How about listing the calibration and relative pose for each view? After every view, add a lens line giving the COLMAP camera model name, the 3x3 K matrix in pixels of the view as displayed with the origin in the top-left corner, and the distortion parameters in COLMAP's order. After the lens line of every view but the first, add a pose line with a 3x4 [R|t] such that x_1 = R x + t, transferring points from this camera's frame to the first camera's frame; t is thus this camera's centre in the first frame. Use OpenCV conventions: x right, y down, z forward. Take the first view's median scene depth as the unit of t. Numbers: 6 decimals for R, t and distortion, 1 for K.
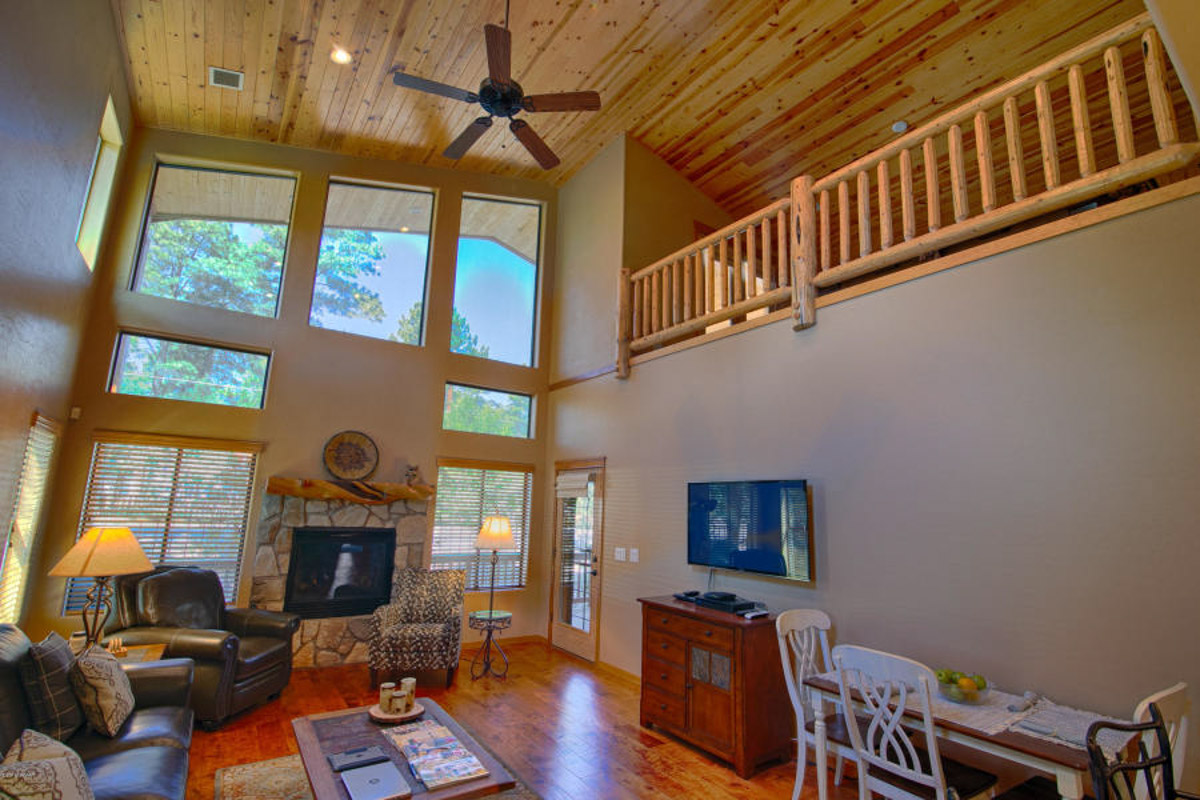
lens RADIAL K [[548.3, 0, 598.4], [0, 548.3, 400.9], [0, 0, 1]] dist [-0.018285, -0.001010]
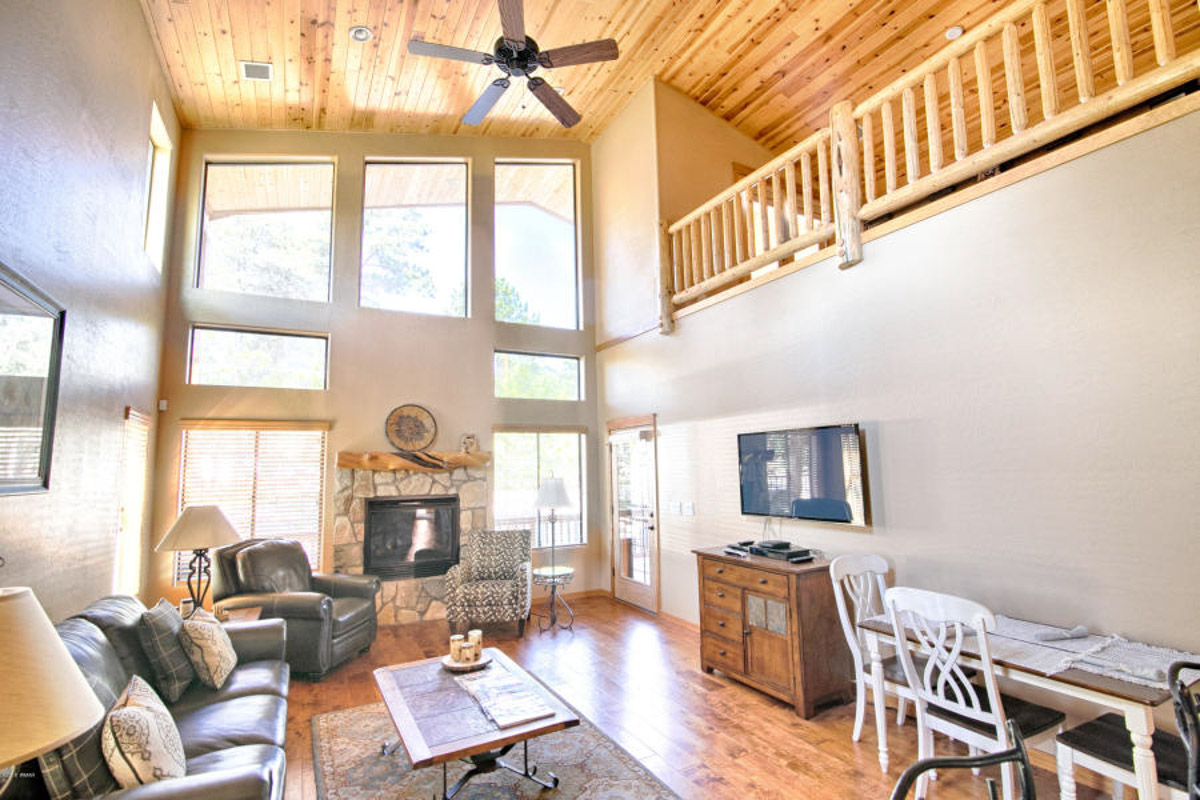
lens RADIAL K [[548.3, 0, 600.1], [0, 548.3, 400.2], [0, 0, 1]] dist [-0.018285, -0.001010]
pose [[0.992464, -0.066201, -0.103119, 0.020920], [0.073438, 0.994976, 0.068047, 0.002699], [0.098096, -0.075107, 0.992339, -0.002109]]
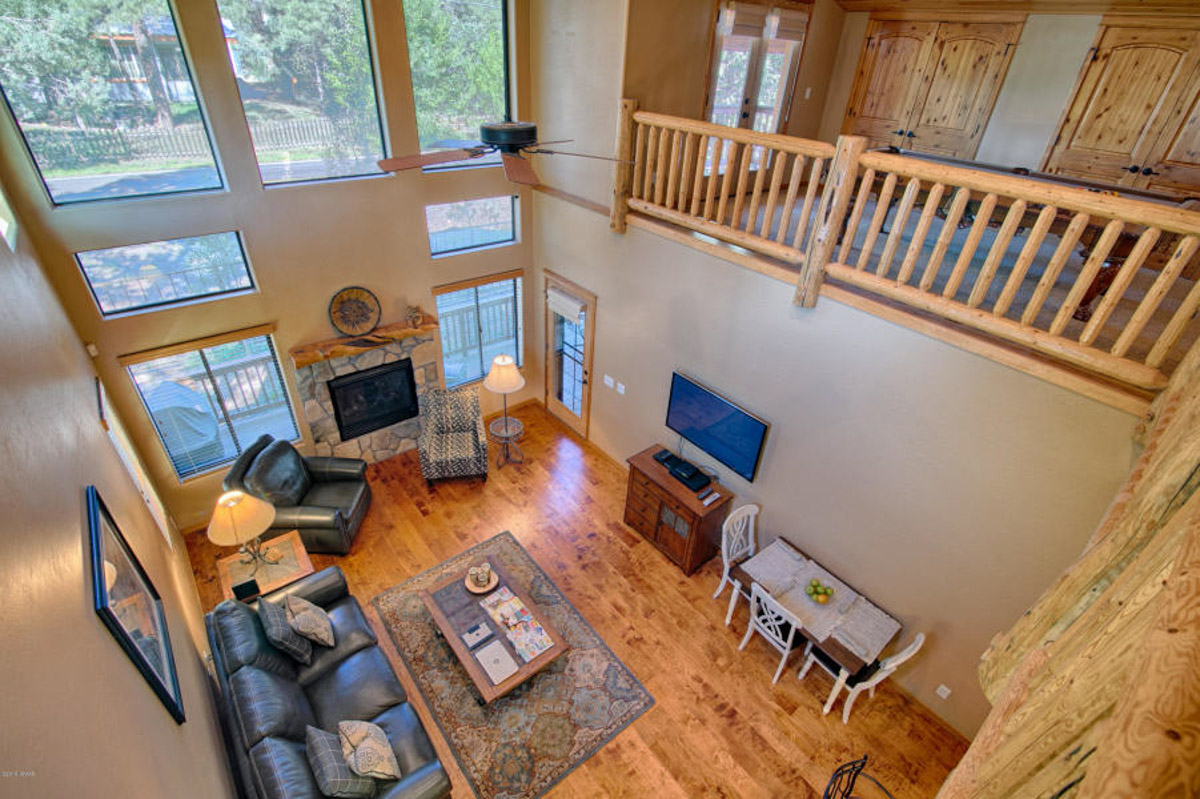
lens RADIAL K [[548.3, 0, 600.1], [0, 548.3, 398.9], [0, 0, 1]] dist [-0.018285, -0.001010]
pose [[0.996329, -0.025799, 0.081624, -0.083932], [-0.038400, 0.717493, 0.695506, -0.571152], [-0.076508, -0.696088, 0.713869, 0.116690]]
